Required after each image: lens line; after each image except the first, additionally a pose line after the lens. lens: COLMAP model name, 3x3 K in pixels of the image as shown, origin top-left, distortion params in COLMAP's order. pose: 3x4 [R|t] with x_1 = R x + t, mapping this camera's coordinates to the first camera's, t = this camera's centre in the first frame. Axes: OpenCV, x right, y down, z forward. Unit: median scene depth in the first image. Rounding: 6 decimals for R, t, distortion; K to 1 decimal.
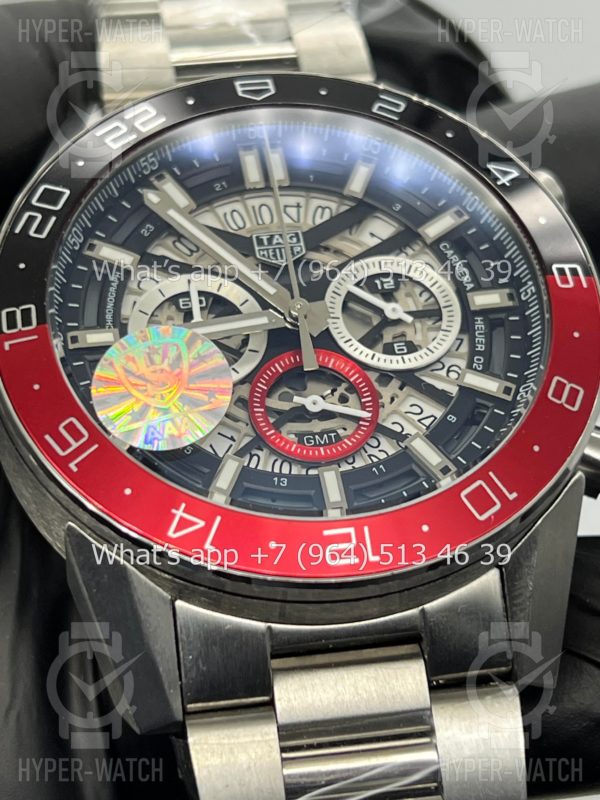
lens RADIAL K [[1896.0, 0, 300.0], [0, 1896.0, 397.6], [0, 0, 1]] dist [0.180985, 0.000000]
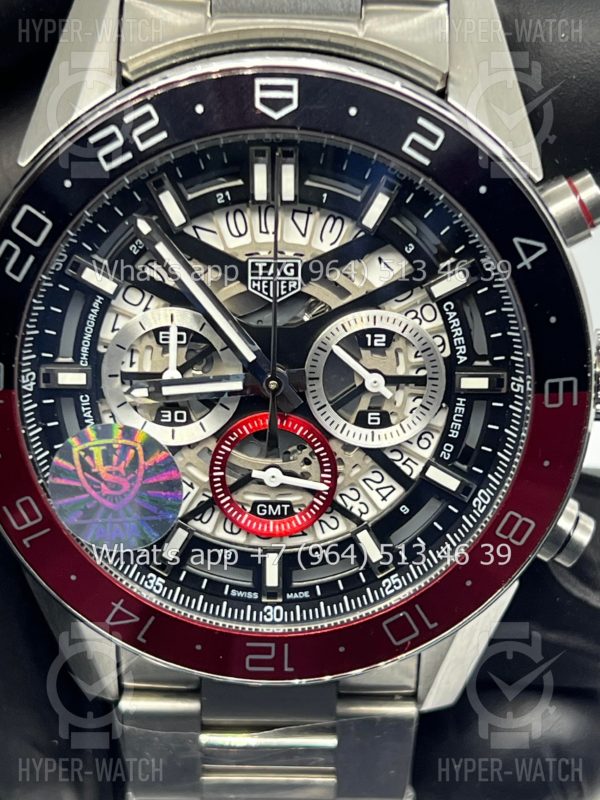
lens RADIAL K [[1896.0, 0, 301.2], [0, 1896.0, 395.6], [0, 0, 1]] dist [0.180985, 0.000000]
pose [[0.978204, 0.201309, -0.050903, 0.064095], [-0.104153, 0.687762, 0.718425, -0.744749], [0.179635, -0.697465, 0.693739, 0.319931]]
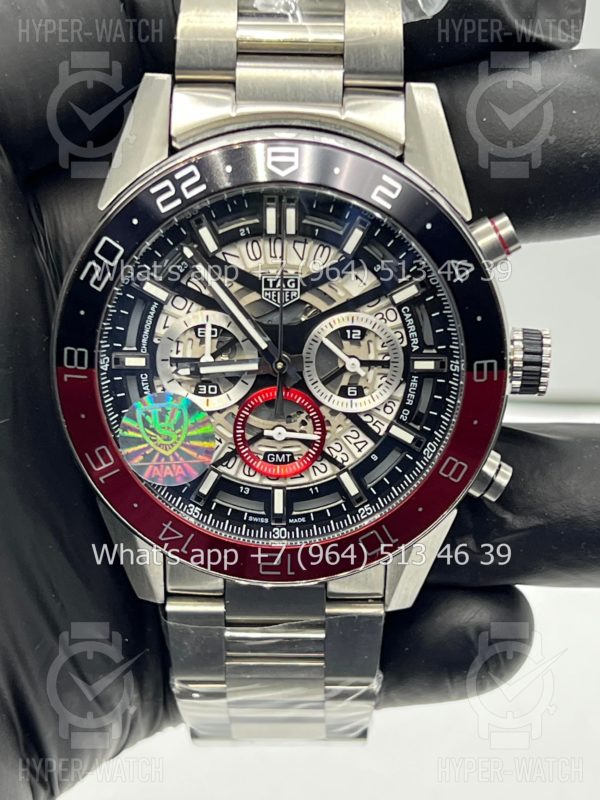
lens RADIAL K [[1896.0, 0, 305.9], [0, 1896.0, 403.3], [0, 0, 1]] dist [0.180985, 0.000000]
pose [[0.978611, 0.200198, -0.047336, 0.087278], [-0.111018, 0.707667, 0.697770, -0.978940], [0.173190, -0.677590, 0.714756, 0.010158]]
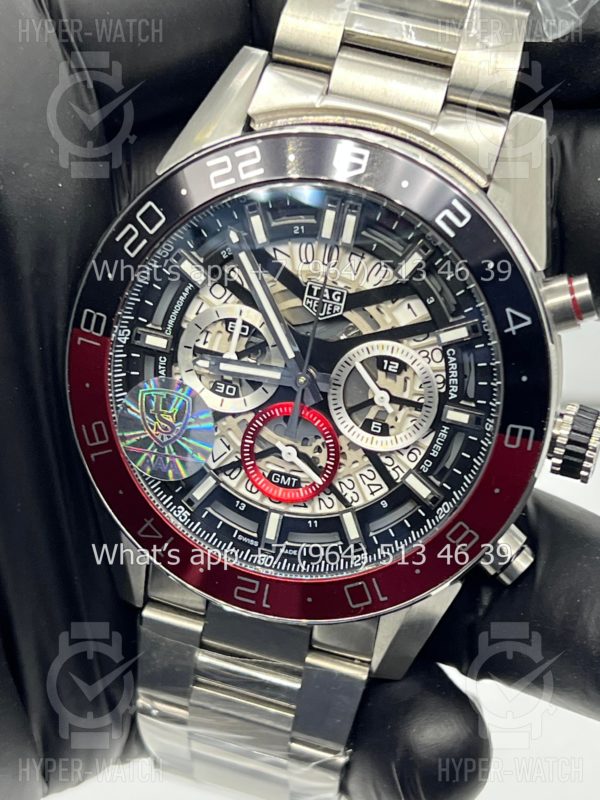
lens RADIAL K [[1896.0, 0, 298.5], [0, 1896.0, 404.8], [0, 0, 1]] dist [0.180985, 0.000000]
pose [[0.883859, 0.415951, -0.213960, 0.270403], [-0.165716, 0.706205, 0.688340, -0.893497], [0.437416, -0.572939, 0.693115, 0.122572]]
